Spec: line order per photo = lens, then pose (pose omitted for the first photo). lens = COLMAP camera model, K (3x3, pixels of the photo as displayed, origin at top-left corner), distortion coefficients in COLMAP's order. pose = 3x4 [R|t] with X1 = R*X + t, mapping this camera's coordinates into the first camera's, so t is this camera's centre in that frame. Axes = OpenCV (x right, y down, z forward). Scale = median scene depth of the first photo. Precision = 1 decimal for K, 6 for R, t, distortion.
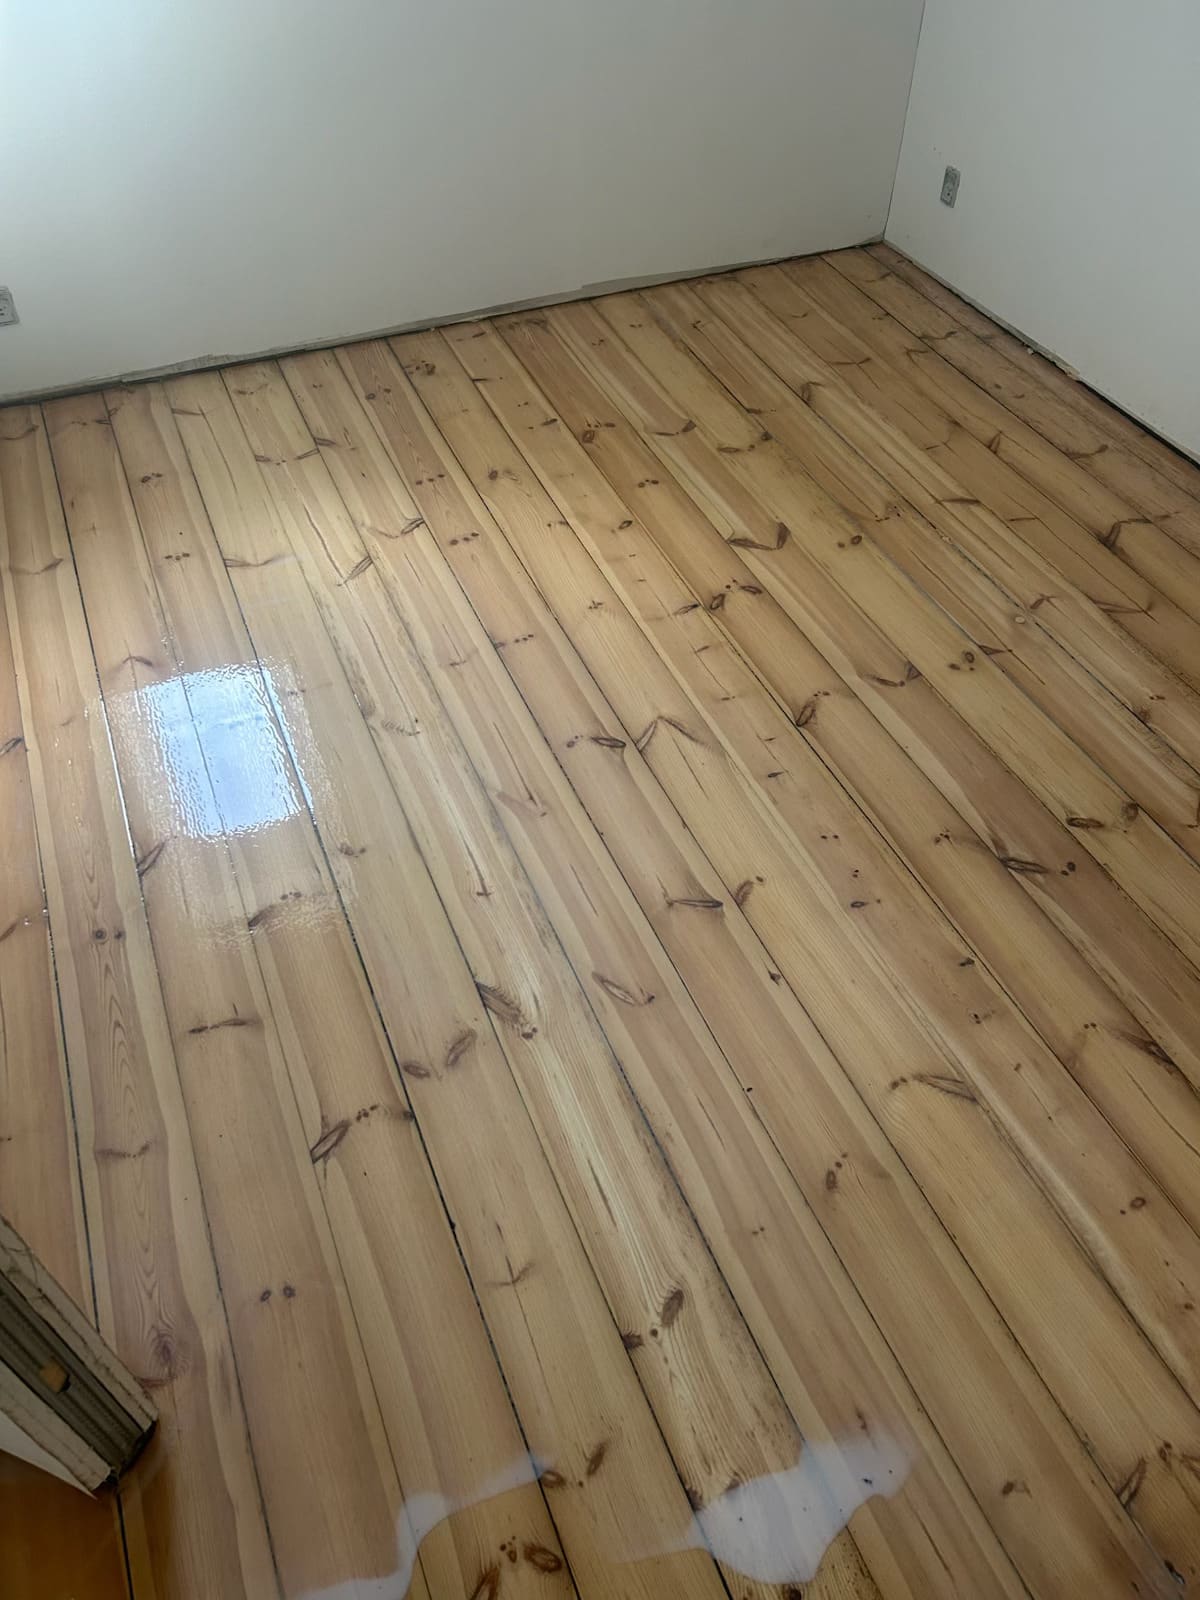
lens RADIAL K [[1214.8, 0, 600.0], [0, 1214.8, 800.0], [0, 0, 1]] dist [0.011123, -0.002899]
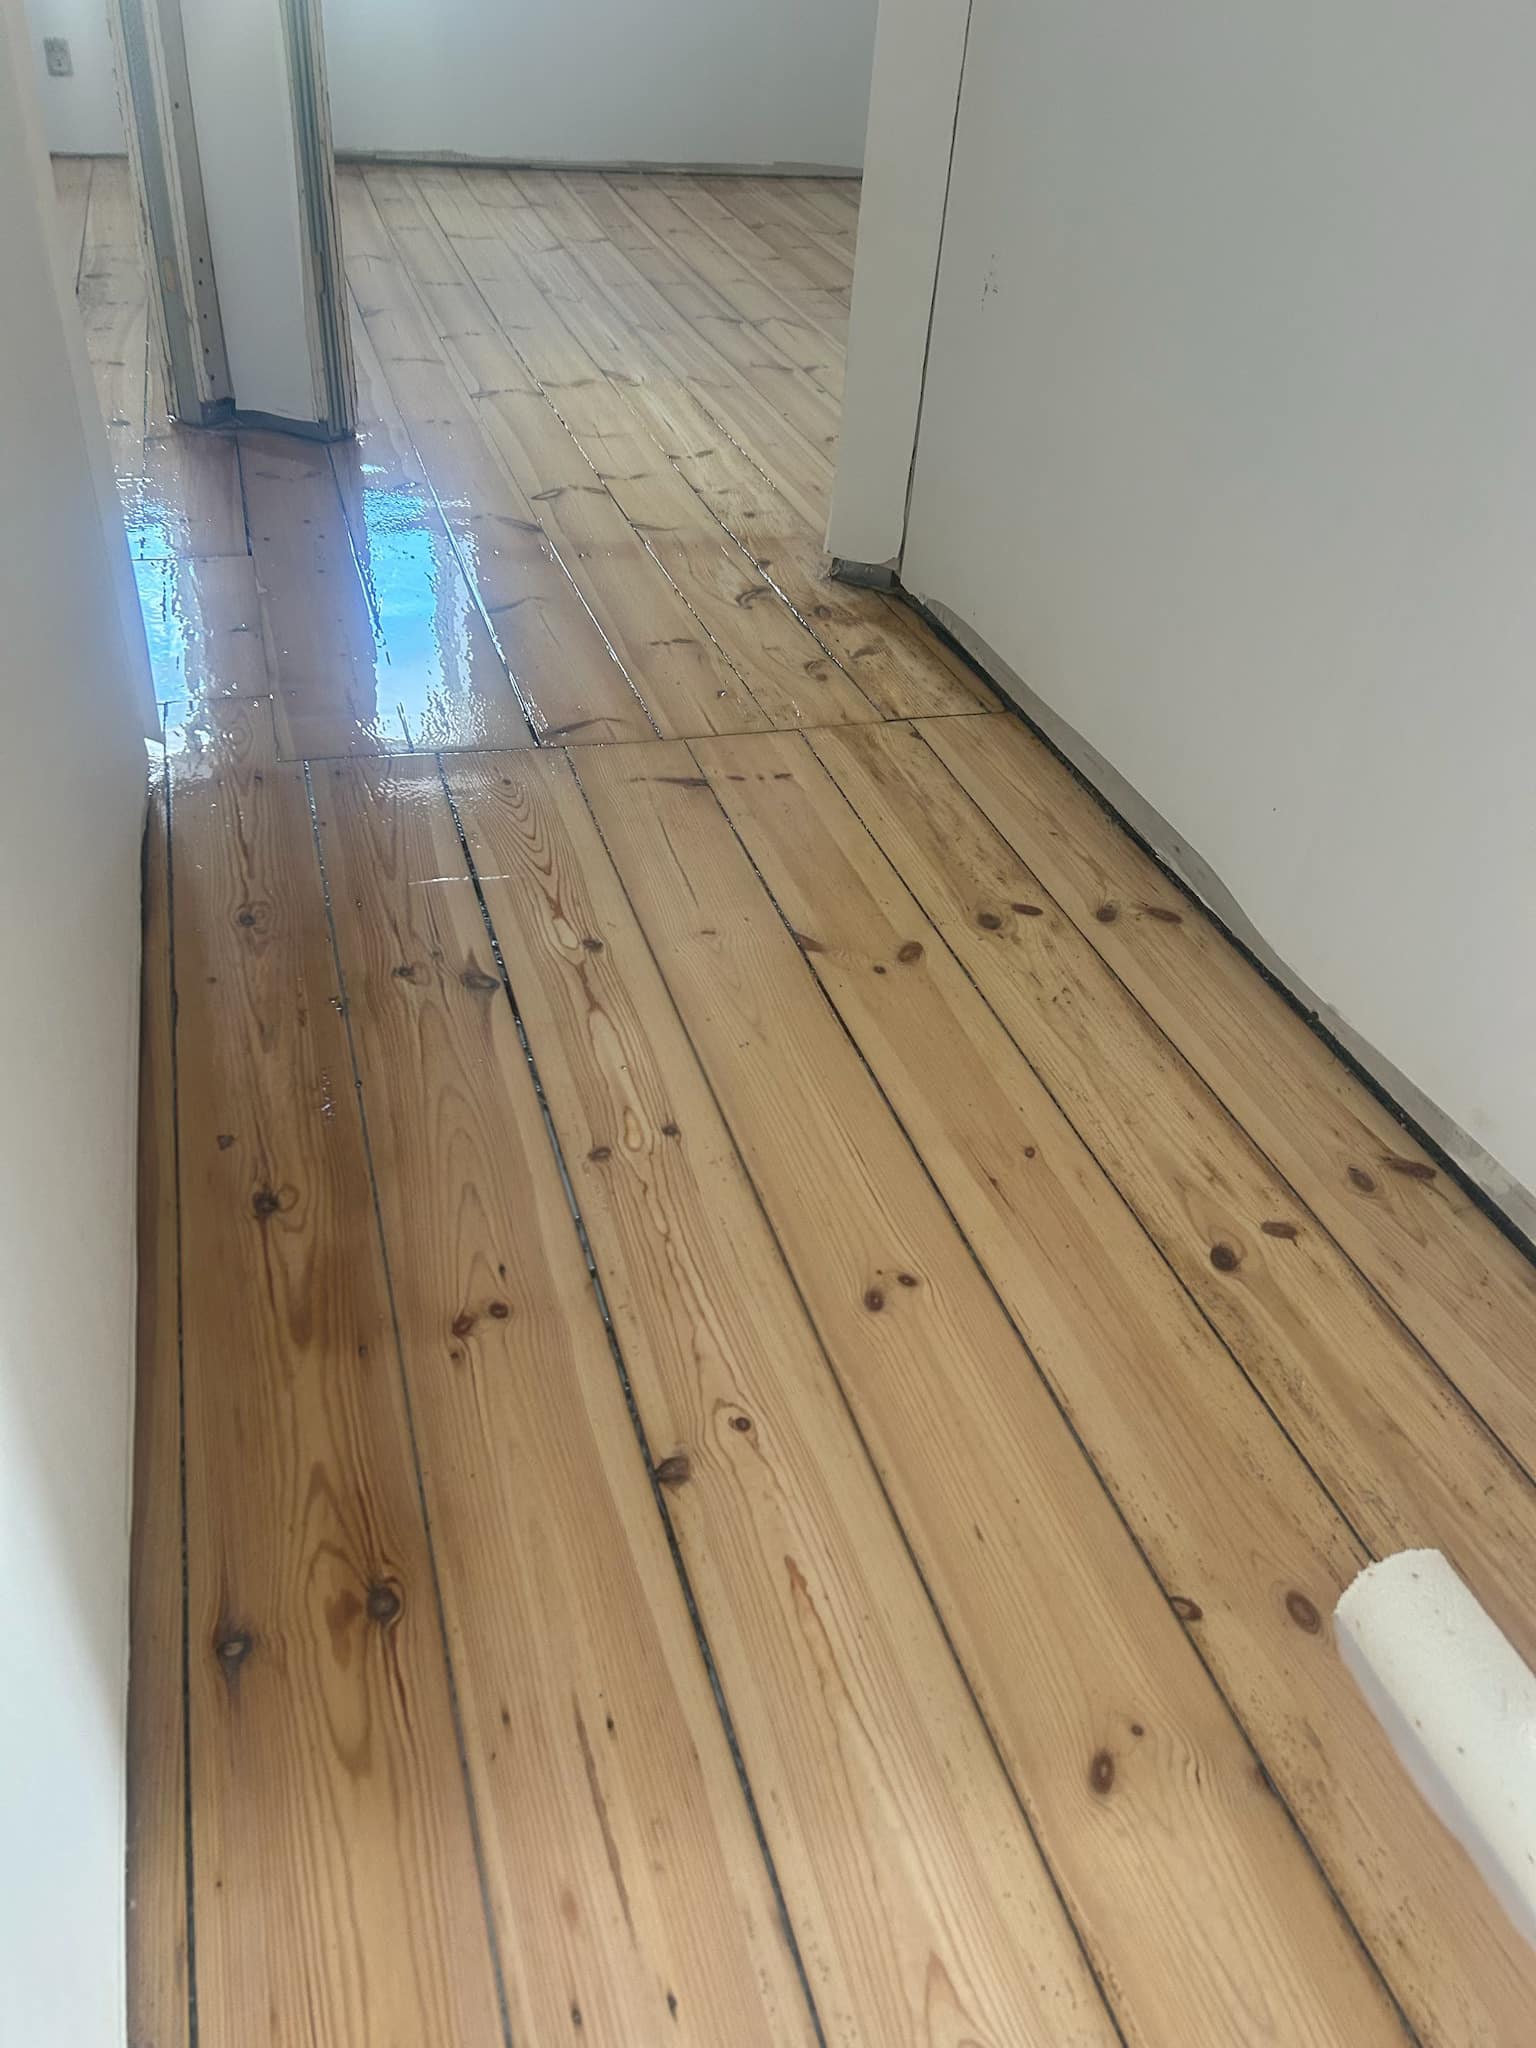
lens RADIAL K [[1554.9, 0, 768.0], [0, 1554.9, 1024.0], [0, 0, 1]] dist [0.011123, -0.002899]
pose [[0.993851, 0.102160, -0.042713, 0.219064], [-0.107454, 0.982939, -0.149278, 1.043353], [0.026734, 0.152950, 0.987872, -0.570341]]
